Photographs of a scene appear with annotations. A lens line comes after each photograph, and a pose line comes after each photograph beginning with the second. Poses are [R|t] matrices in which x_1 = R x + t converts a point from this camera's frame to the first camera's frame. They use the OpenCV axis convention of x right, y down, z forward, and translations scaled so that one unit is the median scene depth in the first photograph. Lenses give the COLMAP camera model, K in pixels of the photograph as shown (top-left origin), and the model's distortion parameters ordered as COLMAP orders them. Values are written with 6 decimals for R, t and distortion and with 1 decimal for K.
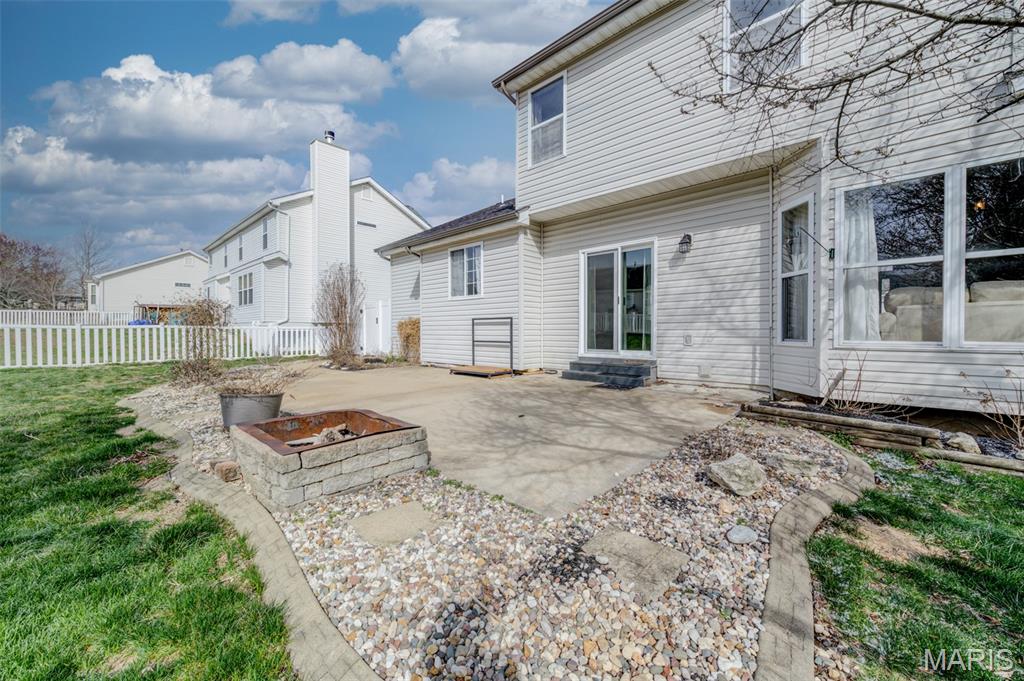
lens RADIAL K [[406.2, 0, 512.0], [0, 406.2, 340.5], [0, 0, 1]] dist [0.001098, 0.000192]
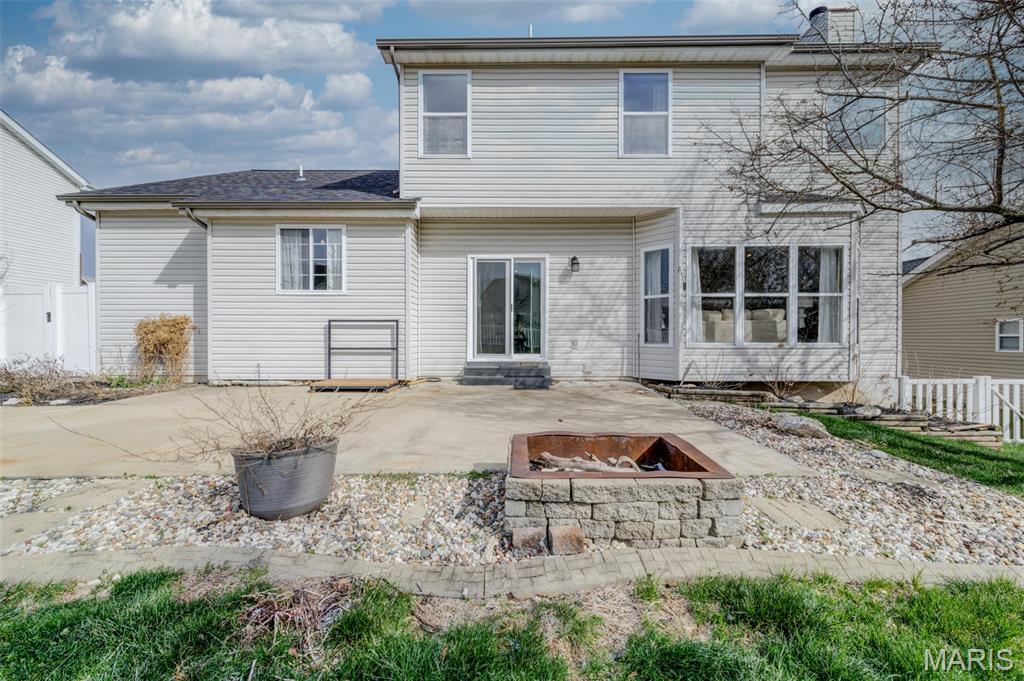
lens RADIAL K [[402.6, 0, 515.1], [0, 402.6, 339.6], [0, 0, 1]] dist [0.011416, -0.003343]
pose [[0.721616, -0.004101, 0.692281, -0.457409], [0.013591, 0.999874, -0.008244, -0.005260], [-0.692160, 0.015358, 0.721581, 0.223108]]
